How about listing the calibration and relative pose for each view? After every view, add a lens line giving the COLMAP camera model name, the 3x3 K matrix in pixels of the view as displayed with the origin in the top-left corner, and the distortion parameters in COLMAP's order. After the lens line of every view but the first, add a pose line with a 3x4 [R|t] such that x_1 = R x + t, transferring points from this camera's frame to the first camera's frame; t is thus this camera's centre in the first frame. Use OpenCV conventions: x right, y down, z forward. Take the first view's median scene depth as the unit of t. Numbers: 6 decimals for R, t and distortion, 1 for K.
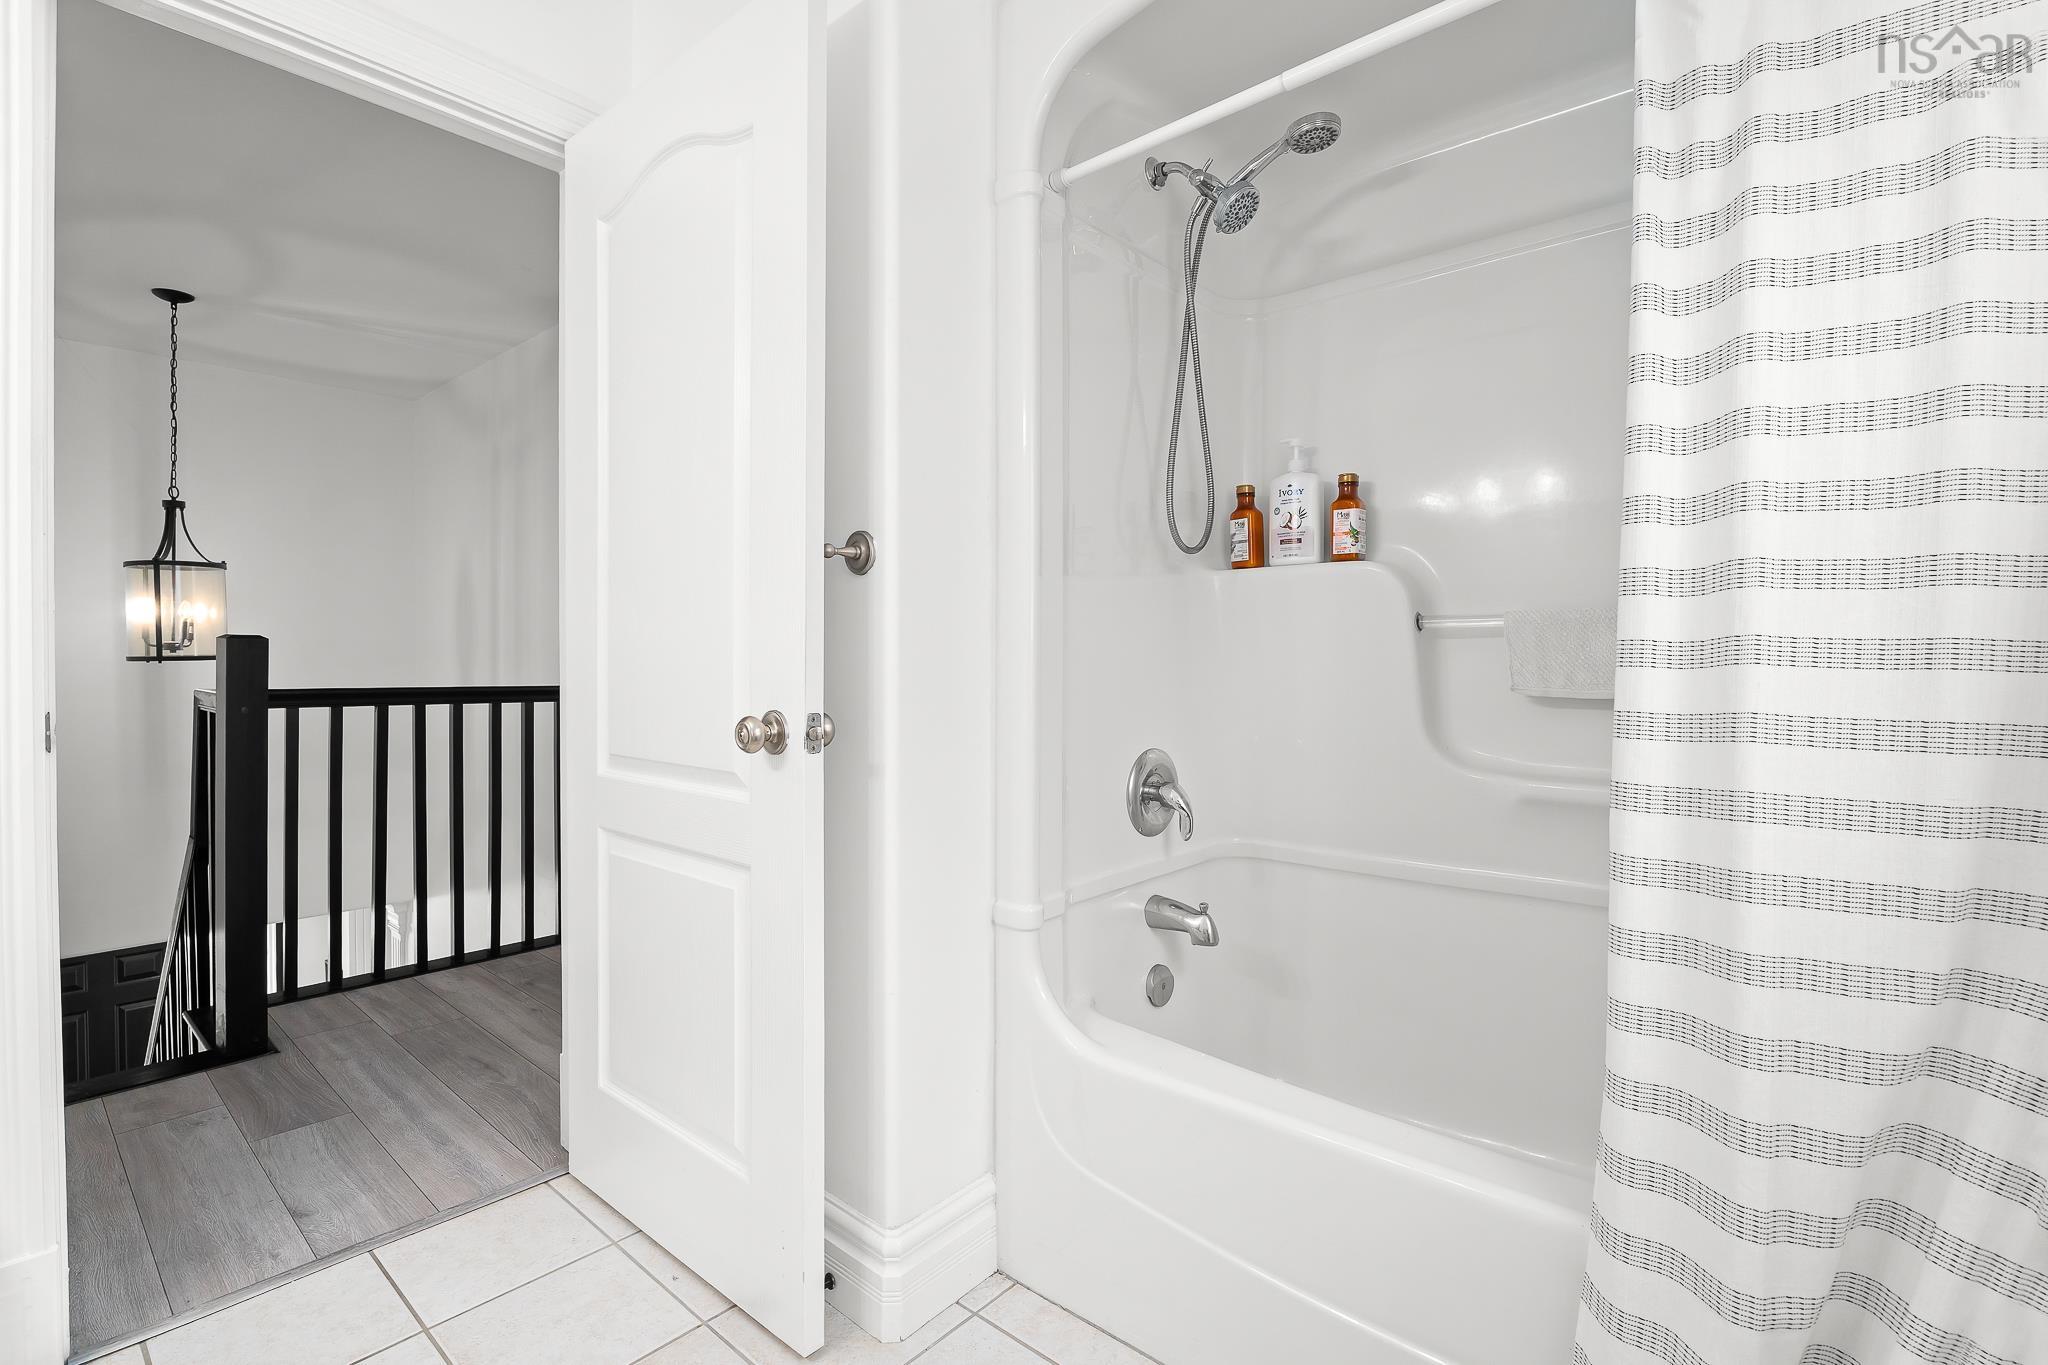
lens RADIAL K [[944.4, 0, 1027.2], [0, 944.4, 674.0], [0, 0, 1]] dist [-0.000213, -0.000029]
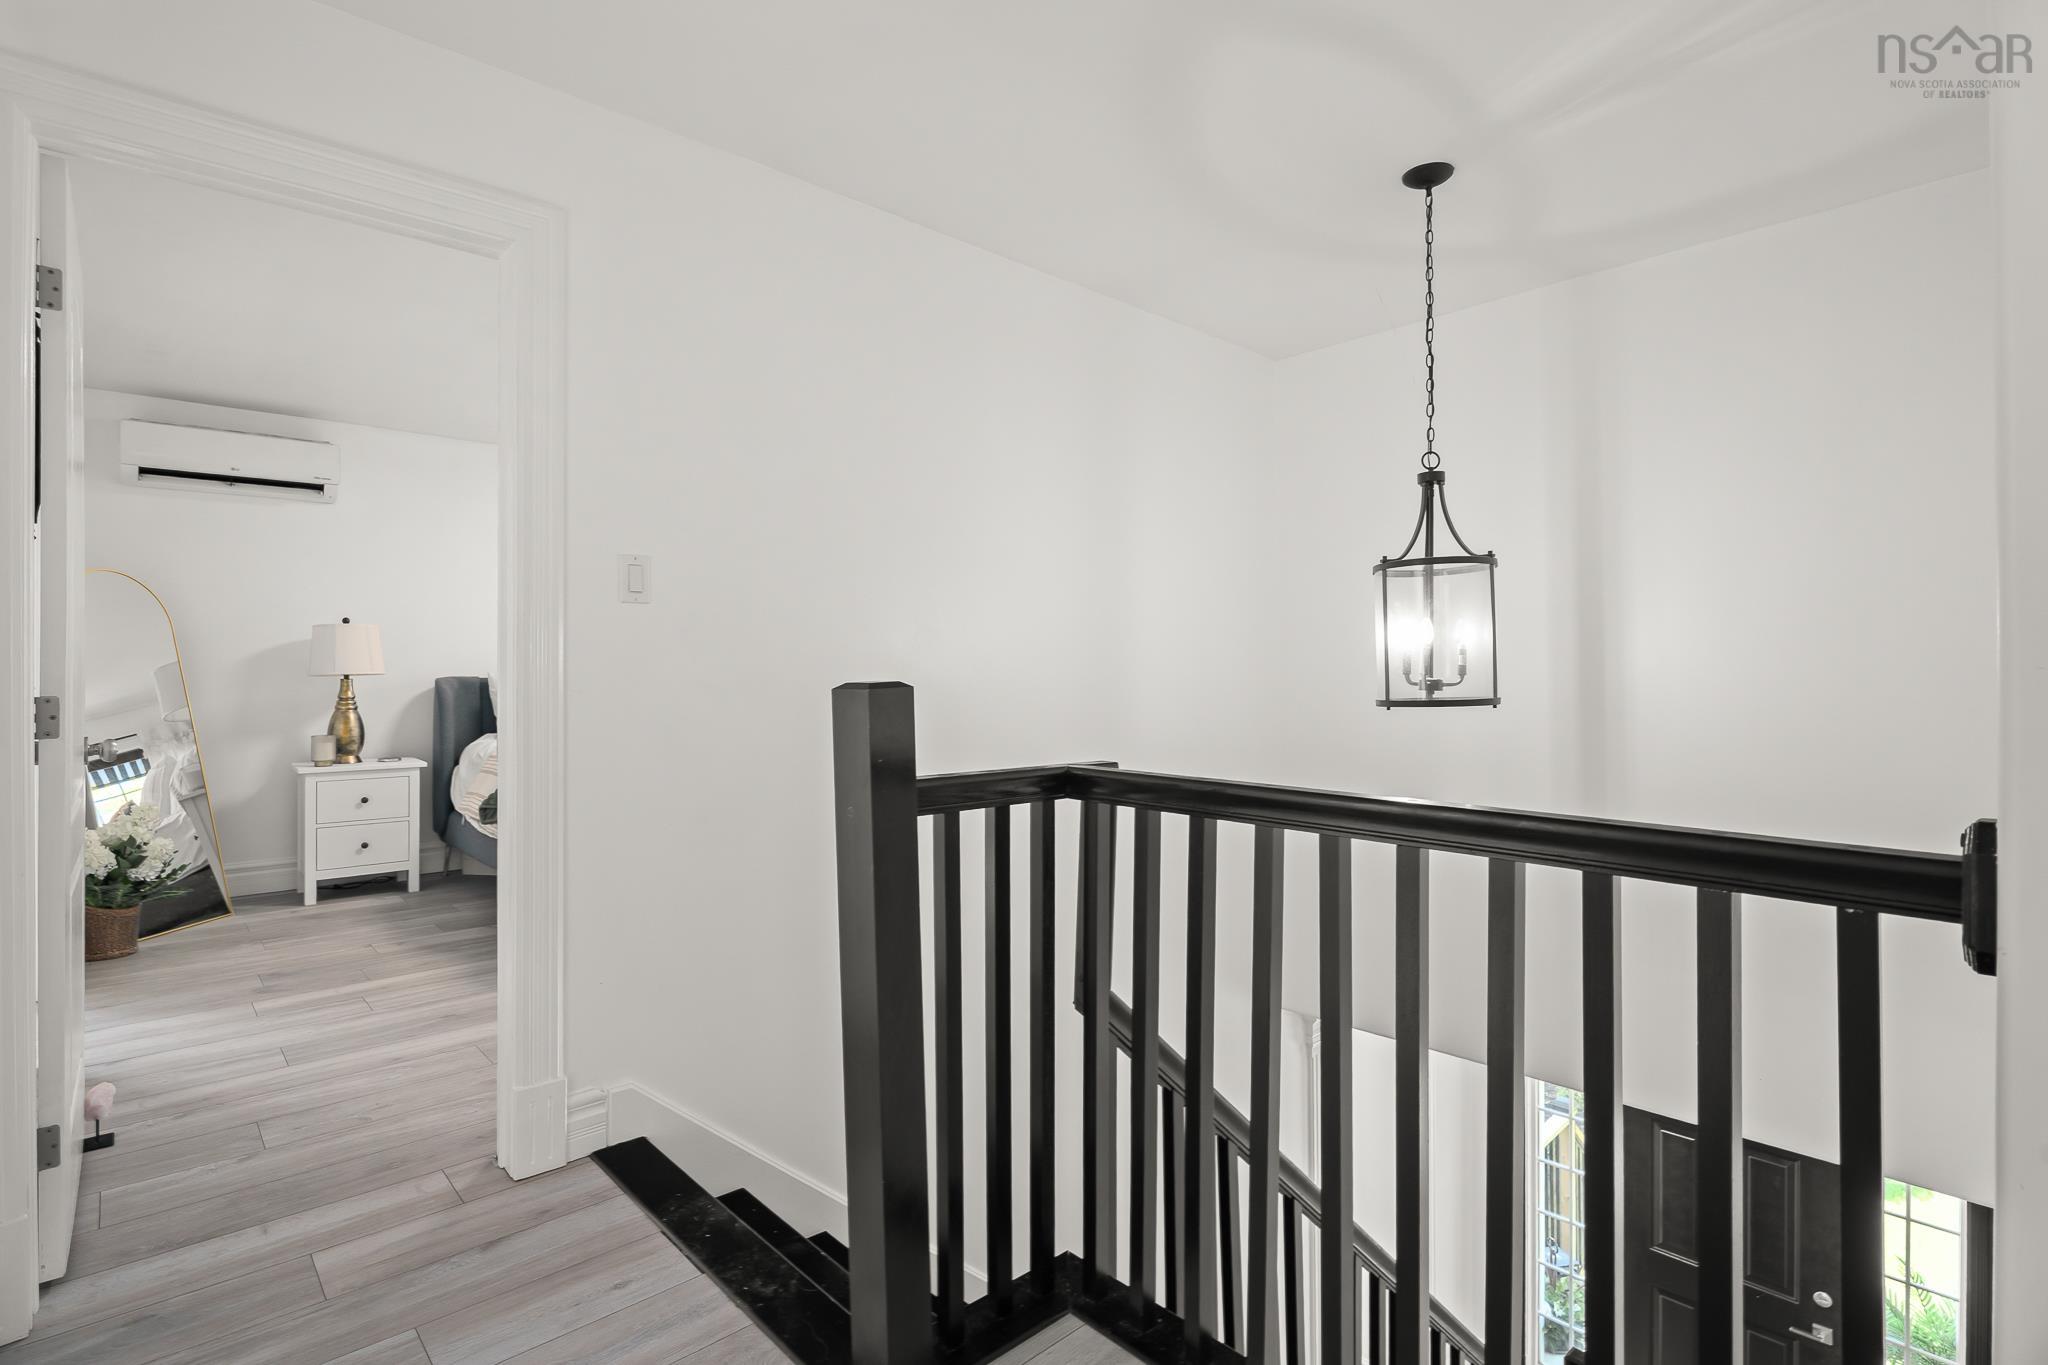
lens RADIAL K [[1000.7, 0, 1013.3], [0, 1000.7, 675.8], [0, 0, 1]] dist [-0.004717, -0.000553]
pose [[-0.094711, -0.006726, -0.995482, -0.154202], [-0.011146, 0.999922, -0.005695, -0.028484], [0.995442, 0.010557, -0.094779, 0.768873]]
